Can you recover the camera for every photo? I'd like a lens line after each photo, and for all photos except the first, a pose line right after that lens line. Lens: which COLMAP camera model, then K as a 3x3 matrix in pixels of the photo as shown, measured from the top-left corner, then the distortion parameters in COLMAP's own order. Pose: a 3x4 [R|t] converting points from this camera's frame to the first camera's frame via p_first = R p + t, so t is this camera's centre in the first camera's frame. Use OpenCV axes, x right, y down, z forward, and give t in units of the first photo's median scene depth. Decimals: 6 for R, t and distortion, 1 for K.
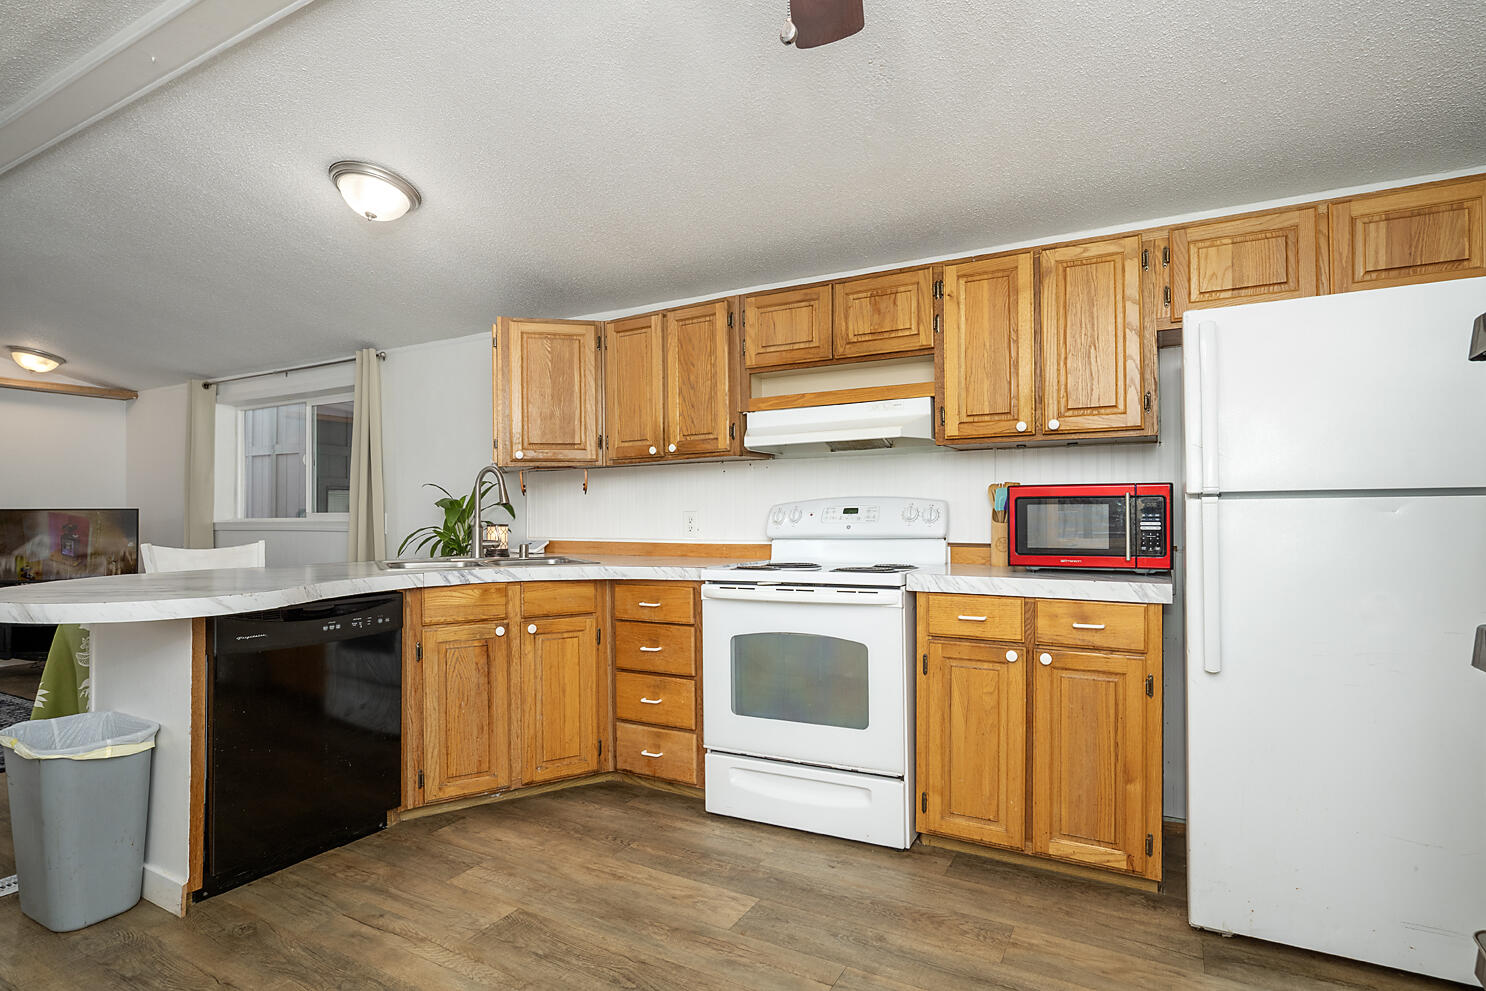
lens RADIAL K [[762.2, 0, 747.0], [0, 762.2, 496.4], [0, 0, 1]] dist [-0.006852, -0.000700]
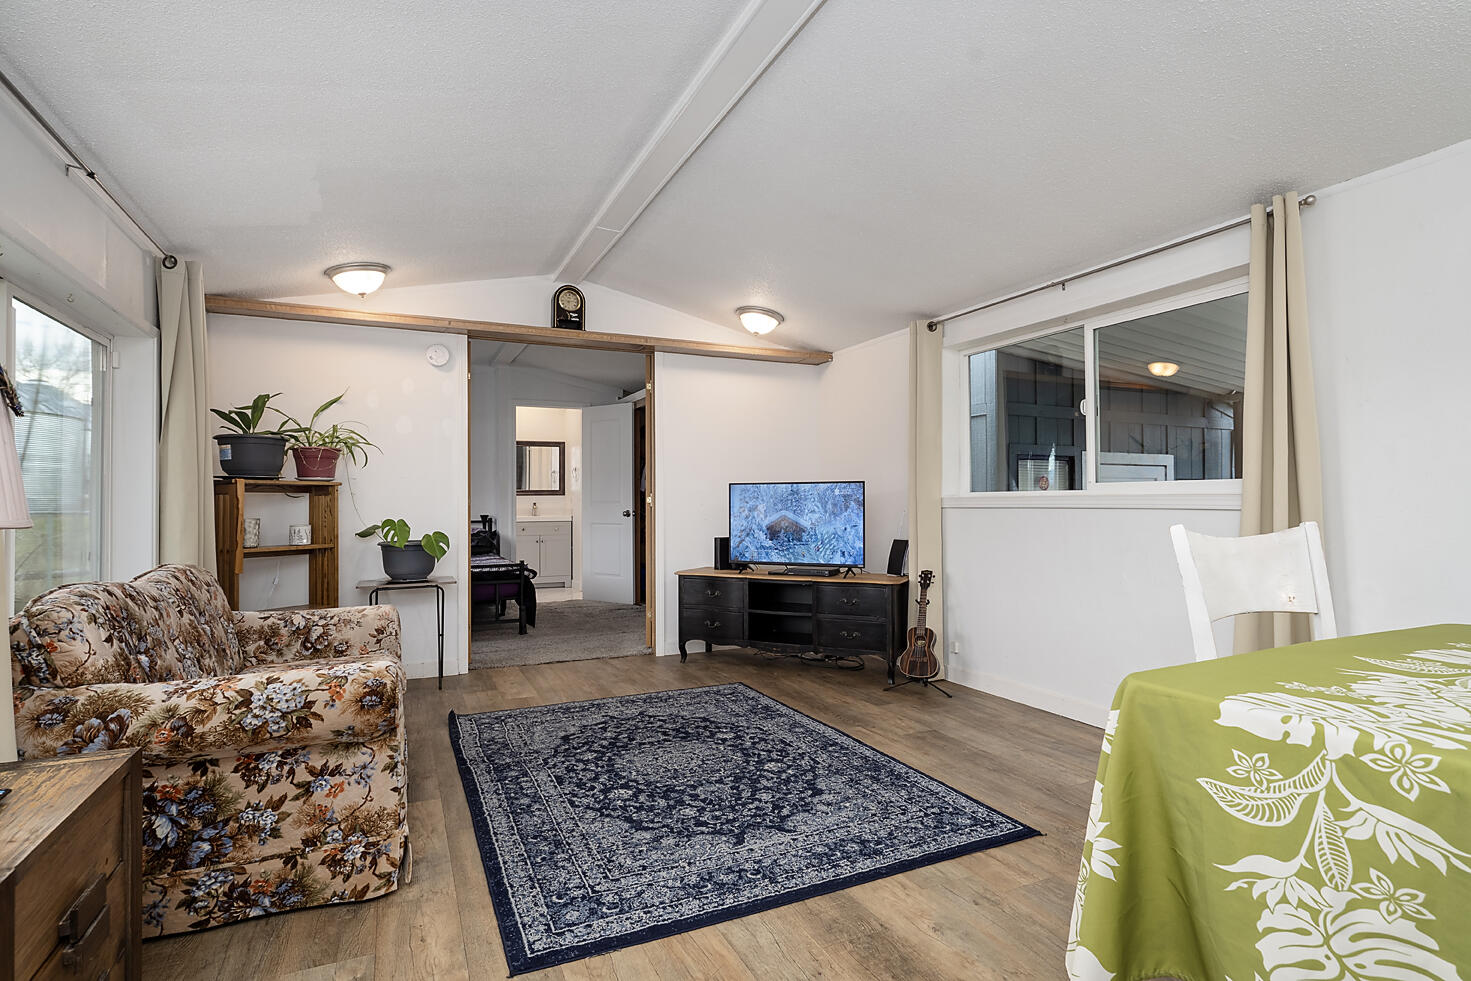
lens RADIAL K [[754.5, 0, 749.6], [0, 754.5, 495.0], [0, 0, 1]] dist [-0.006852, -0.000700]
pose [[0.812264, -0.004931, -0.583269, -0.692269], [0.016405, 0.999762, 0.014393, 0.027584], [0.583059, -0.021260, 0.812151, 0.413139]]
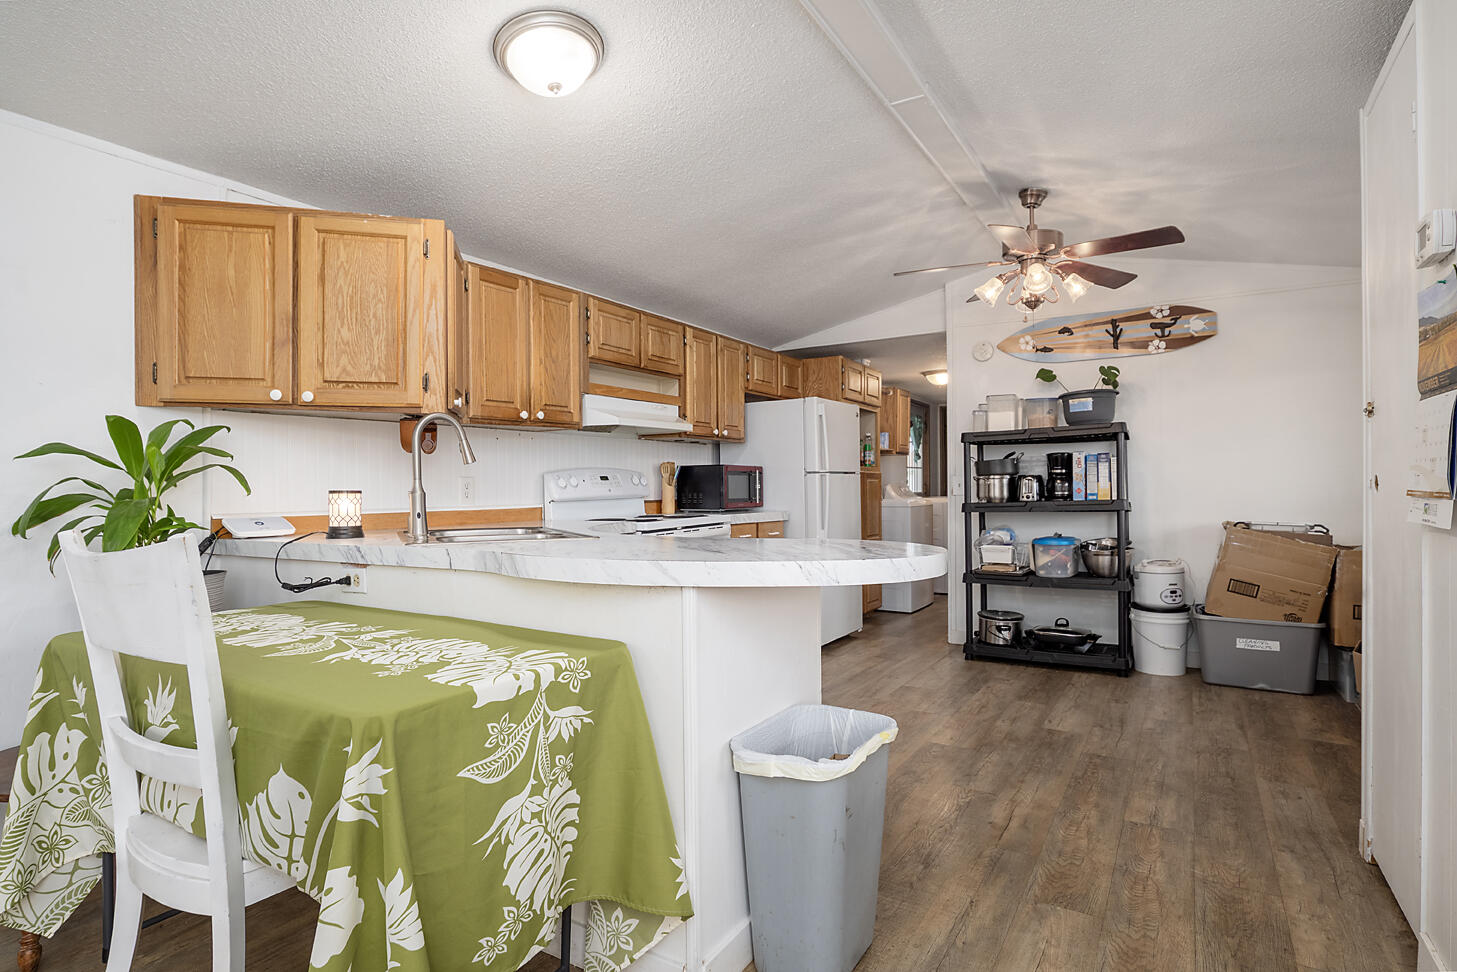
lens RADIAL K [[747.4, 0, 735.9], [0, 747.4, 485.0], [0, 0, 1]] dist [-0.006852, -0.000700]
pose [[0.044889, 0.005572, 0.998976, -1.083688], [-0.014032, 0.999889, -0.004947, 0.032208], [-0.998893, -0.013795, 0.044962, 0.678813]]
